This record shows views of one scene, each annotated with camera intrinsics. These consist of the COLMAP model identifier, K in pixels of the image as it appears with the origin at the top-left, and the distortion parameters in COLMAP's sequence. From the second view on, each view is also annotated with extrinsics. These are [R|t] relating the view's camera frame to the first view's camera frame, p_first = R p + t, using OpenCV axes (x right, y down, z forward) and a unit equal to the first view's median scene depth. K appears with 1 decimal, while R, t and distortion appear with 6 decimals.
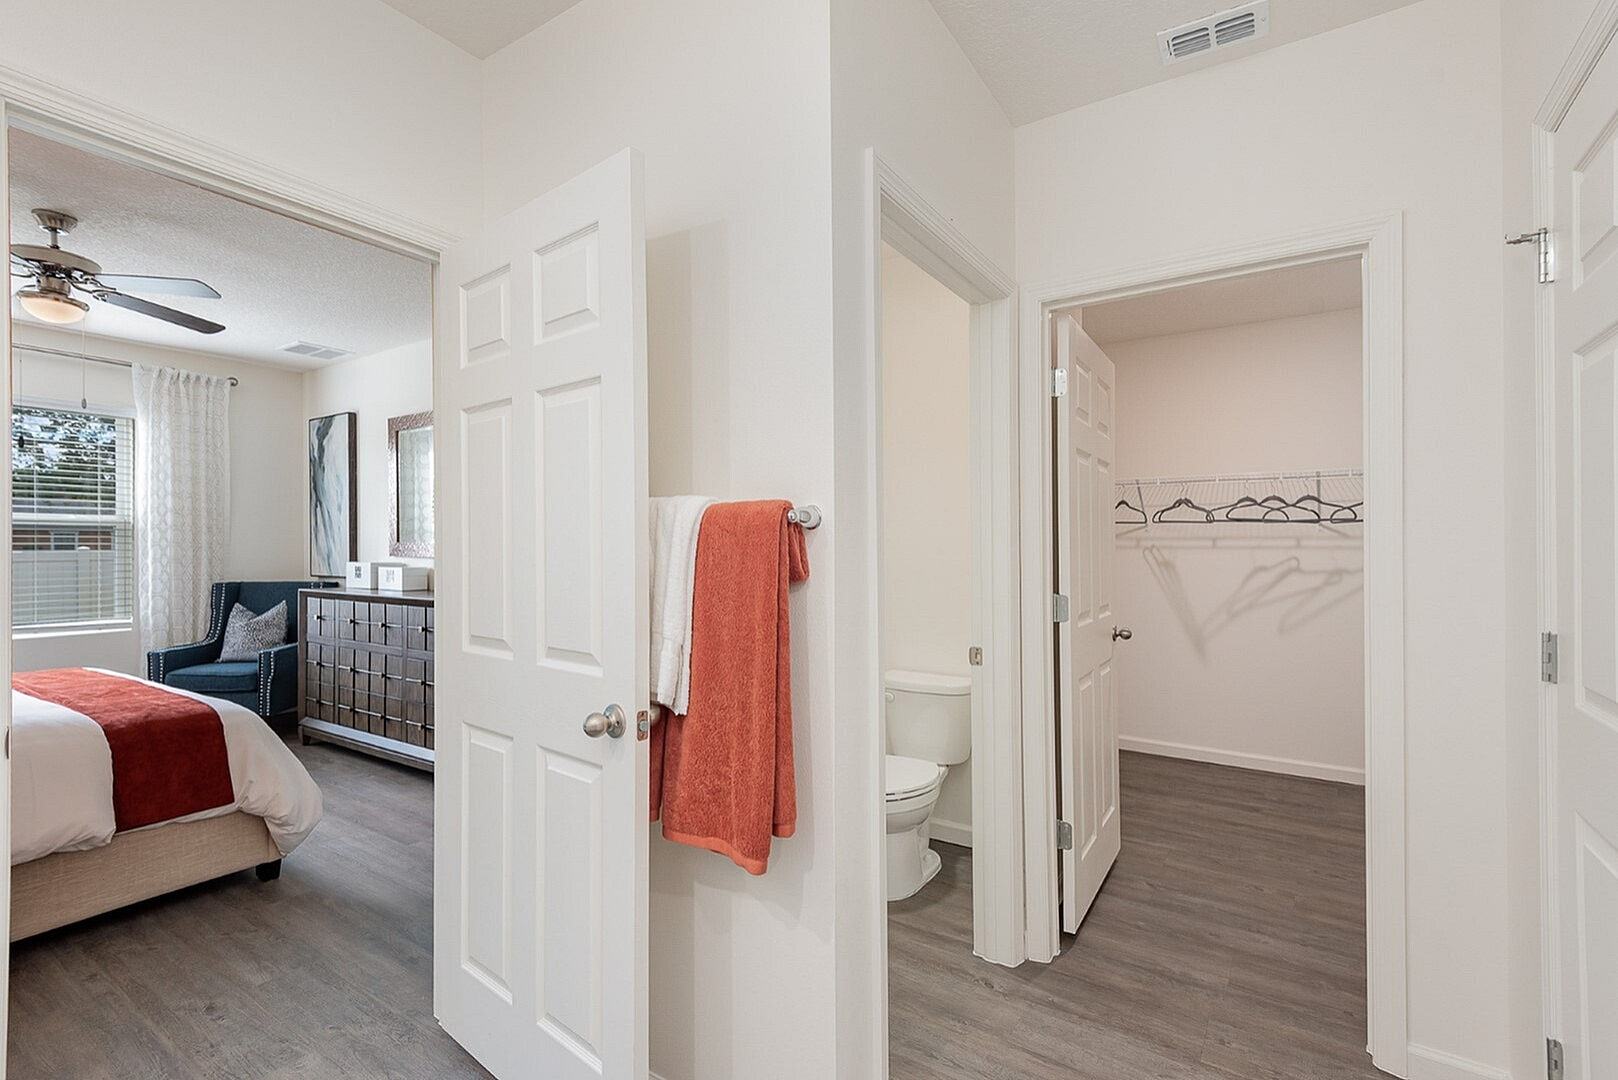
lens RADIAL K [[744.2, 0, 820.6], [0, 744.2, 546.2], [0, 0, 1]] dist [-0.001320, -0.001529]
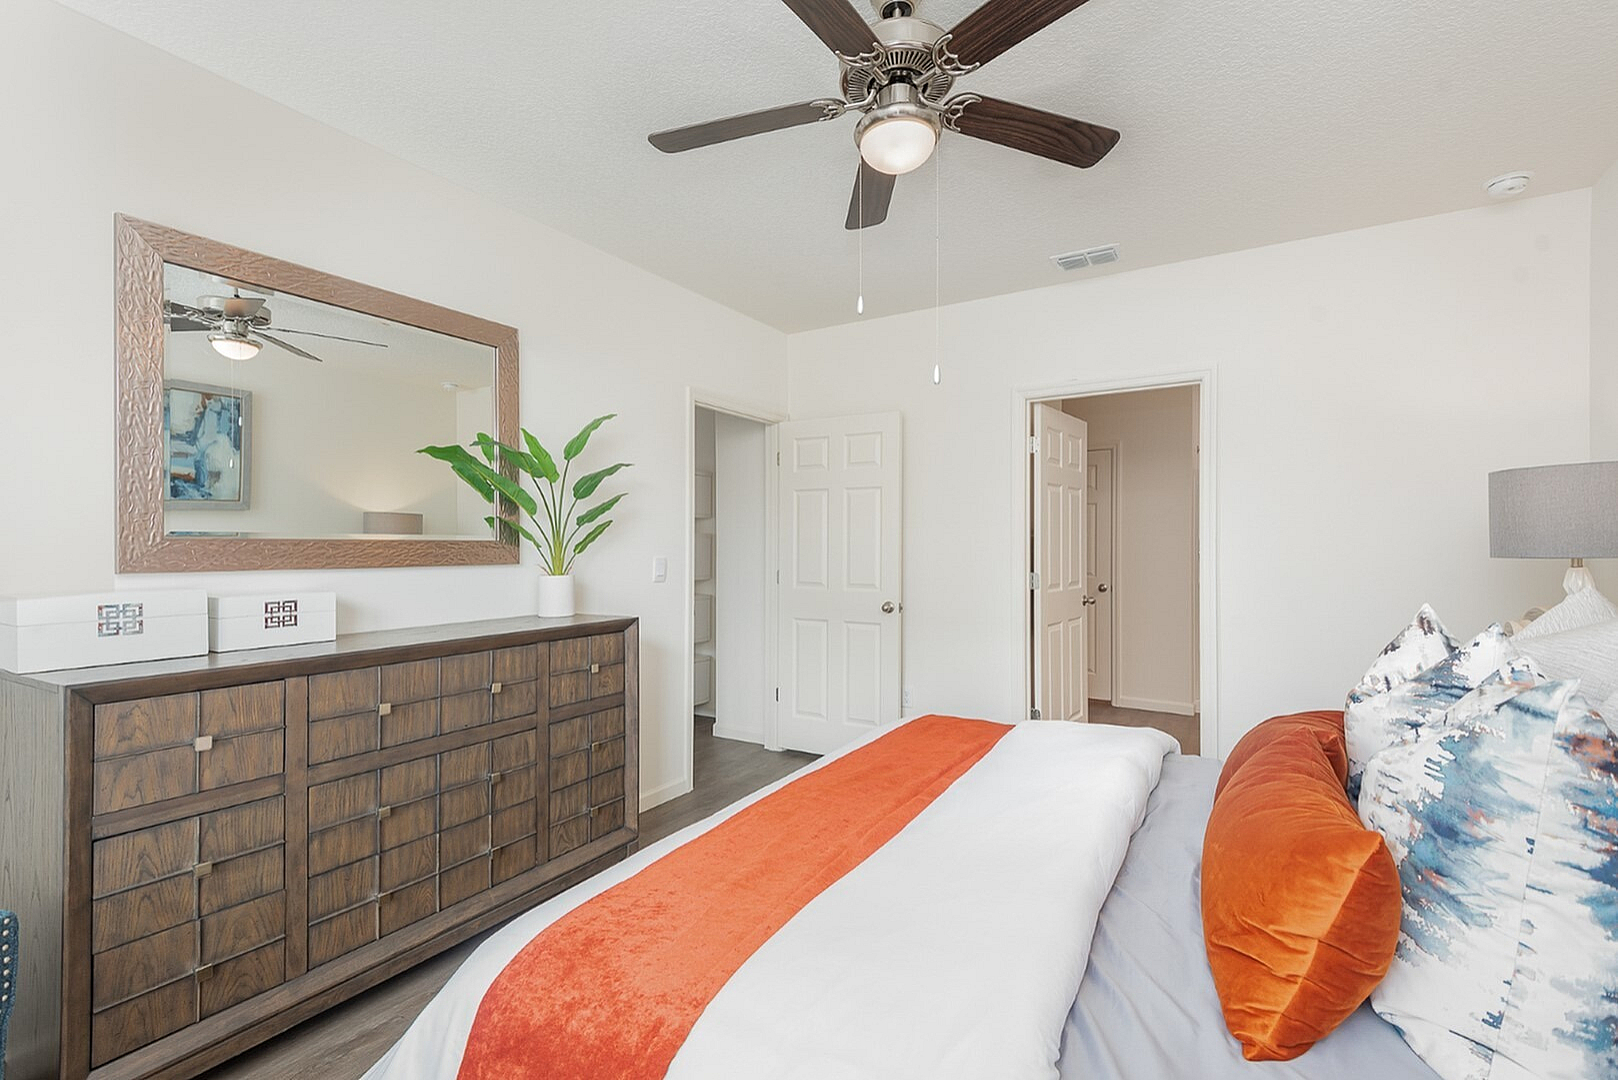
lens RADIAL K [[744.2, 0, 820.6], [0, 744.2, 546.2], [0, 0, 1]] dist [-0.001320, -0.001529]
pose [[0.999121, 0.004217, 0.041712, -0.227366], [-0.004713, 0.999919, 0.011807, -0.012580], [-0.041659, -0.011993, 0.999060, -0.645944]]
